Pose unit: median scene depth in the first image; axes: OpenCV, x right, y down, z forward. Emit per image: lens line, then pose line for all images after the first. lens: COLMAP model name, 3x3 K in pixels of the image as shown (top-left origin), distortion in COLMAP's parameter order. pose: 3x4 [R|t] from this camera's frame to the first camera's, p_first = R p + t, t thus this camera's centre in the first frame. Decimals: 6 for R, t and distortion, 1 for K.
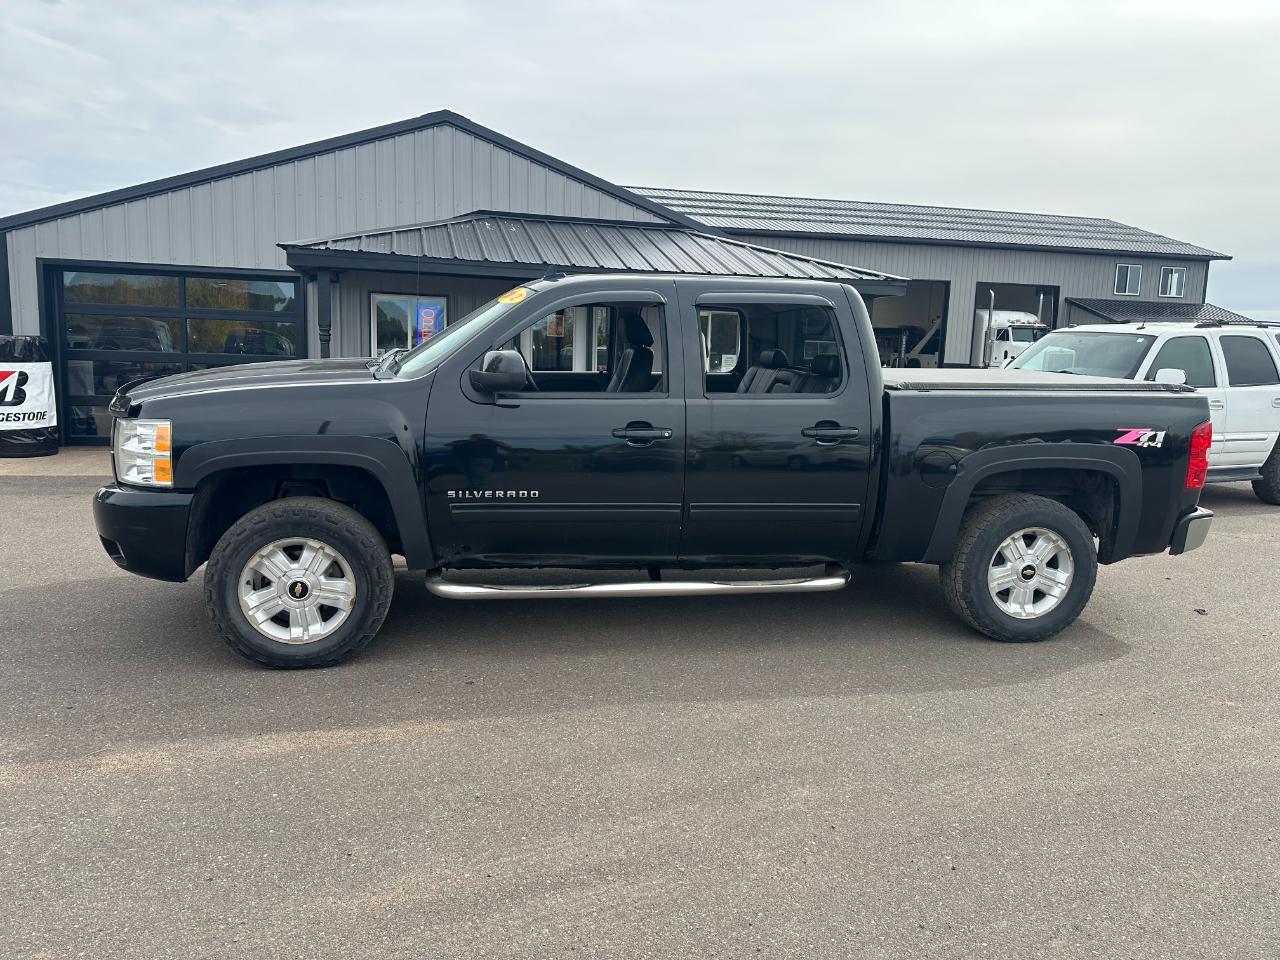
lens RADIAL K [[908.9, 0, 632.7], [0, 908.9, 464.7], [0, 0, 1]] dist [0.052586, -0.061274]
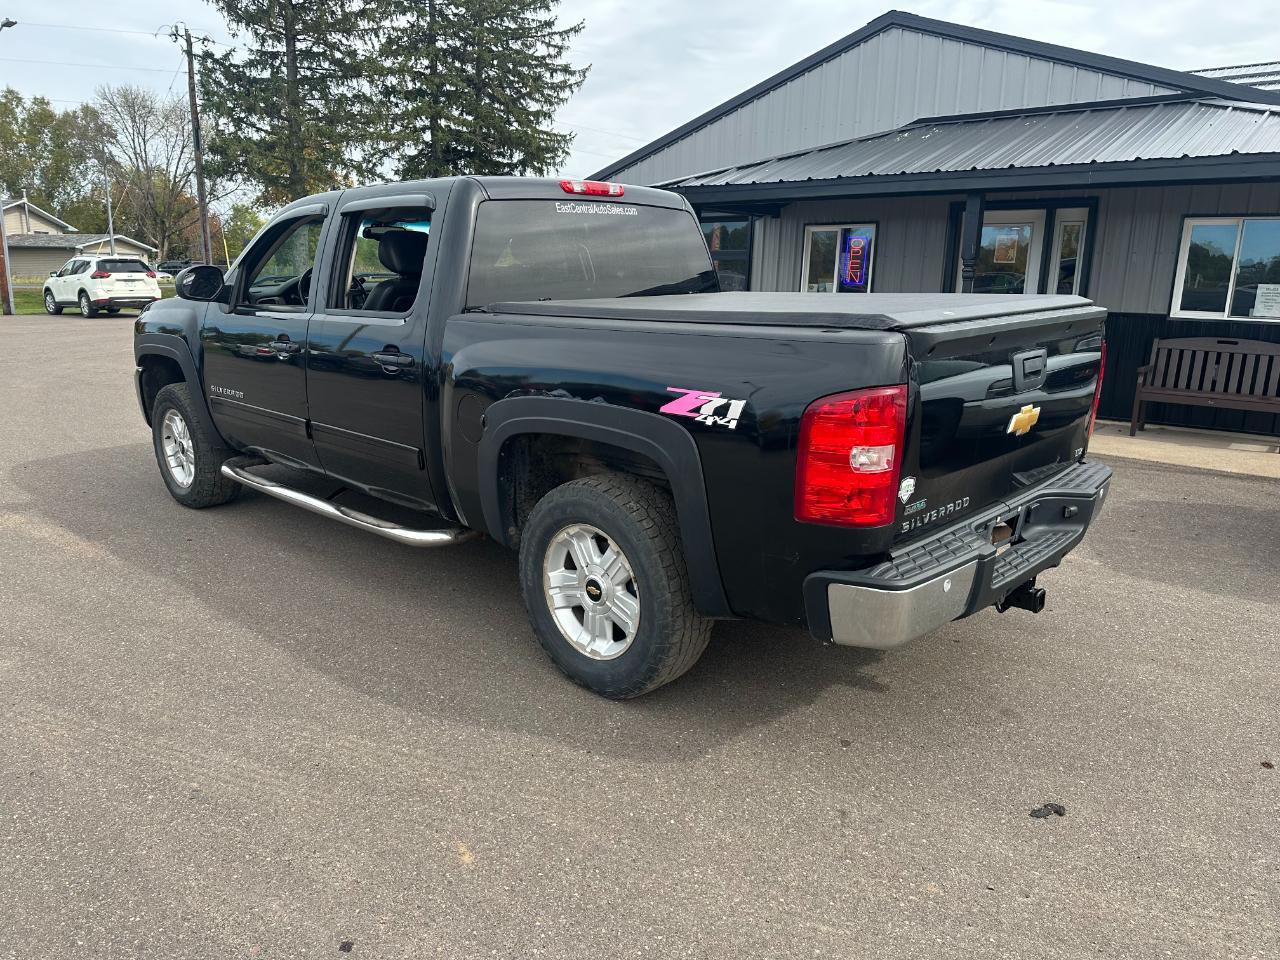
lens RADIAL K [[908.9, 0, 632.4], [0, 908.9, 459.6], [0, 0, 1]] dist [0.052586, -0.061274]
pose [[0.584997, 0.146049, -0.797777, 1.073498], [-0.103256, 0.989060, 0.105351, -0.057299], [0.804435, 0.020746, 0.593678, 0.692957]]
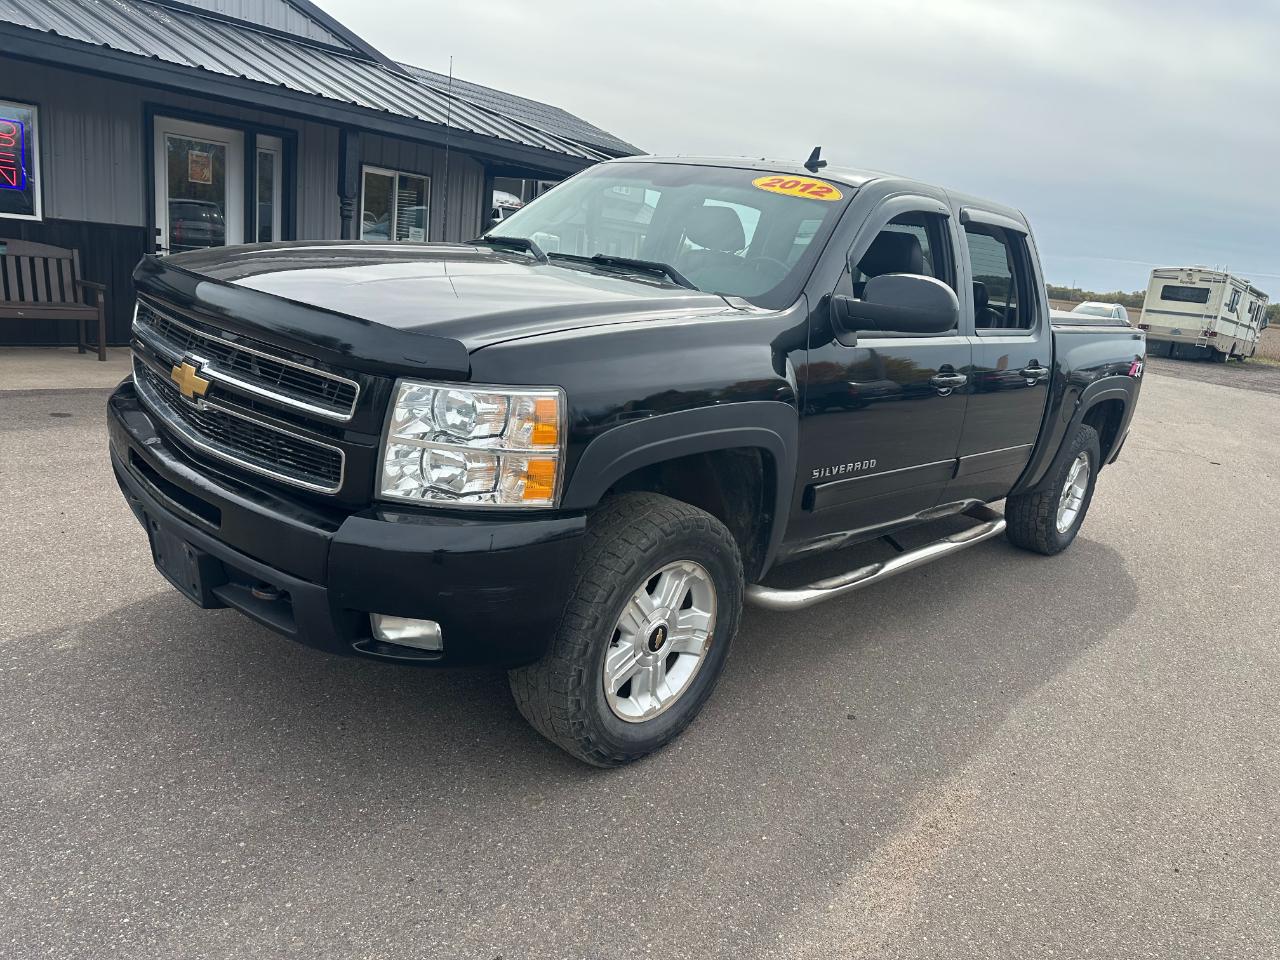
lens RADIAL K [[908.9, 0, 640.9], [0, 908.9, 467.9], [0, 0, 1]] dist [0.052586, -0.061274]
pose [[0.794388, -0.077311, 0.602470, -0.715535], [-0.012389, 0.989598, 0.143323, -0.070548], [-0.607284, -0.121318, 0.785167, 0.494683]]
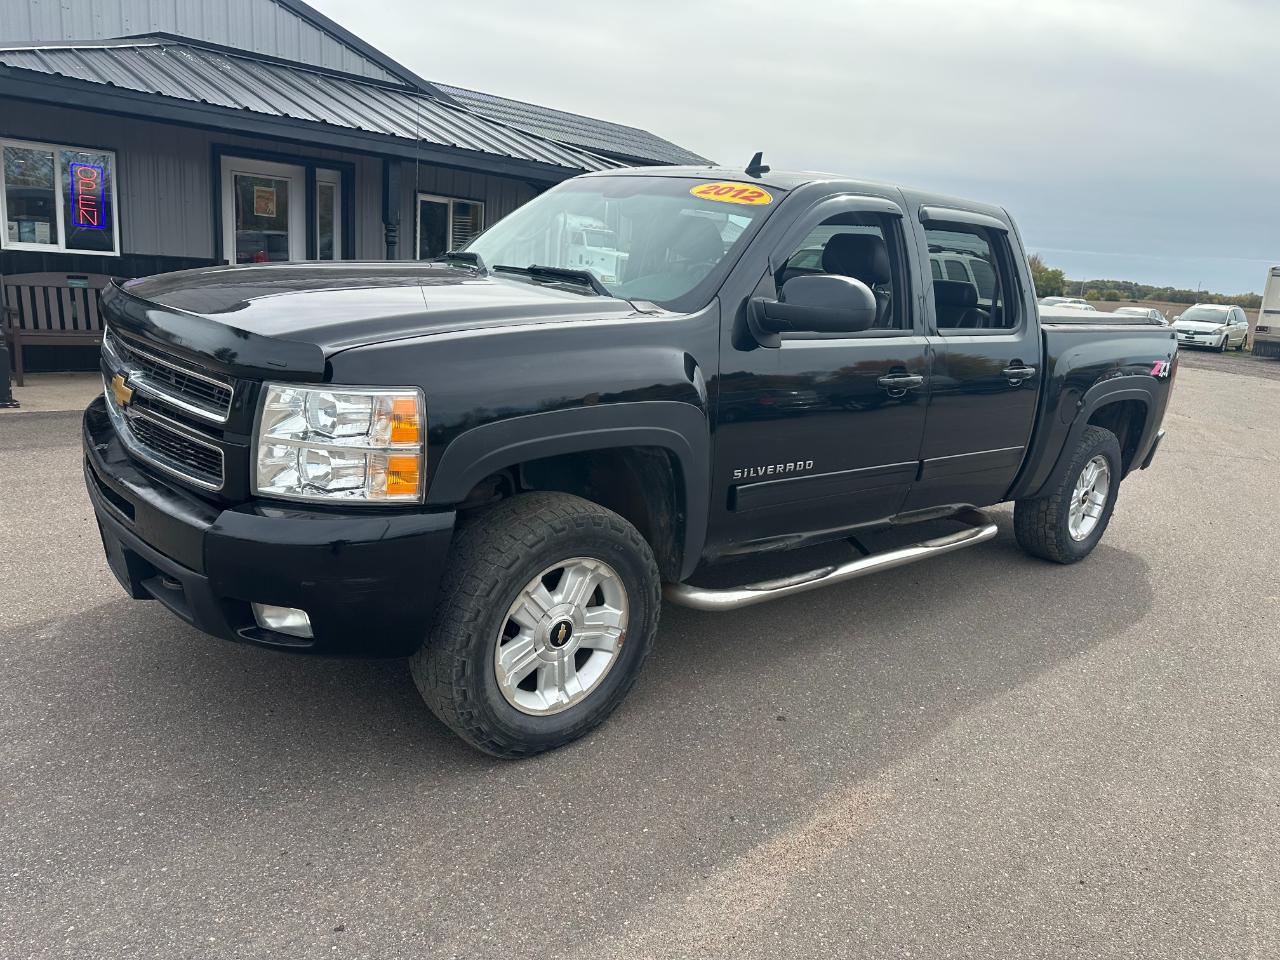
lens RADIAL K [[908.9, 0, 631.3], [0, 908.9, 463.2], [0, 0, 1]] dist [0.052586, -0.061274]
pose [[0.859297, -0.070872, 0.506543, -0.615517], [0.010982, 0.992682, 0.120259, -0.061709], [-0.511359, -0.097776, 0.853787, 0.403967]]
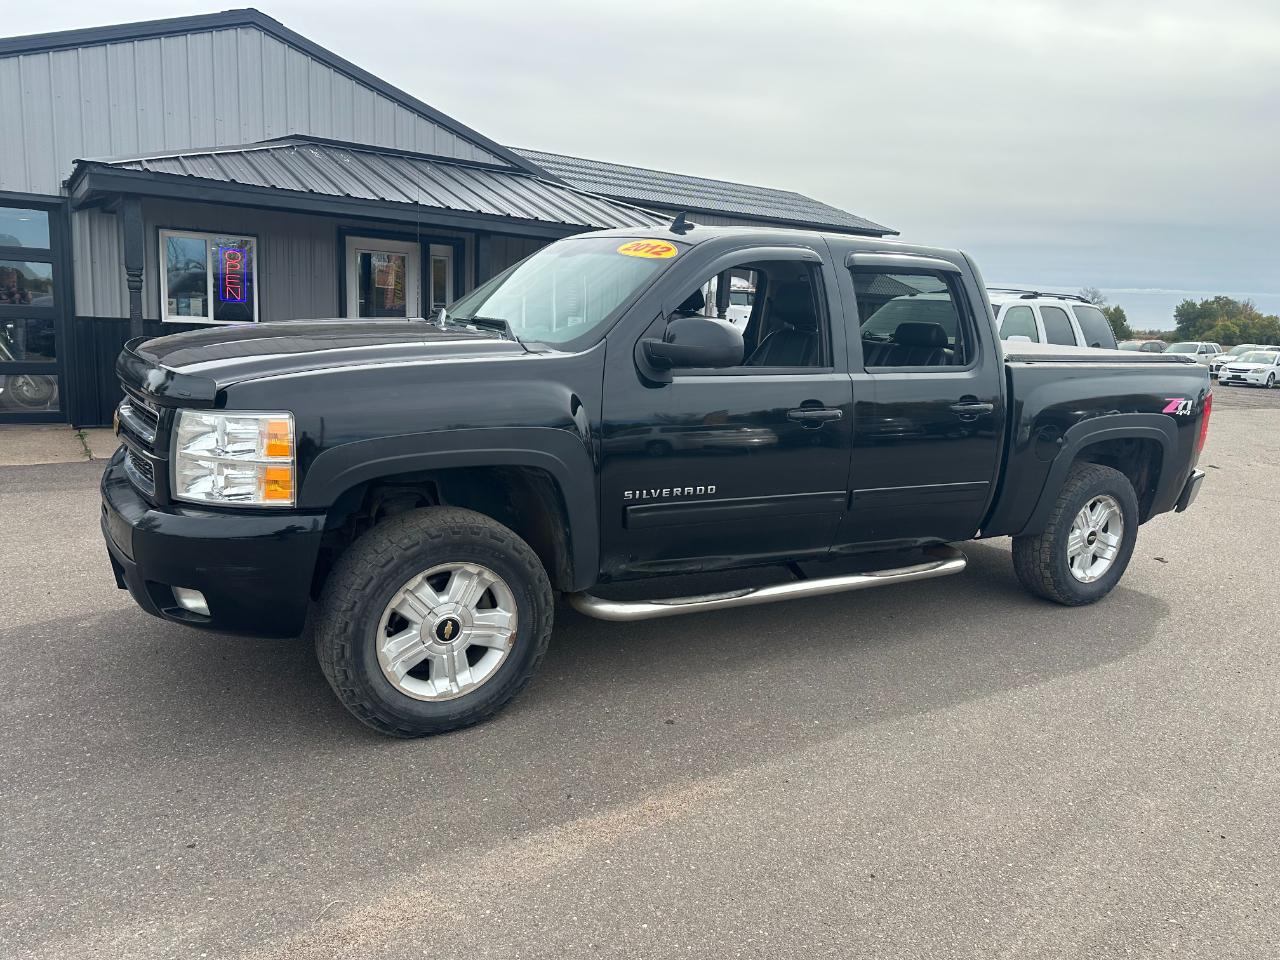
lens RADIAL K [[908.9, 0, 635.8], [0, 908.9, 455.7], [0, 0, 1]] dist [0.052586, -0.061274]
pose [[0.938039, -0.035302, 0.344726, -0.452326], [0.021302, 0.998790, 0.044315, -0.036646], [-0.345874, -0.034226, 0.937657, 0.228293]]
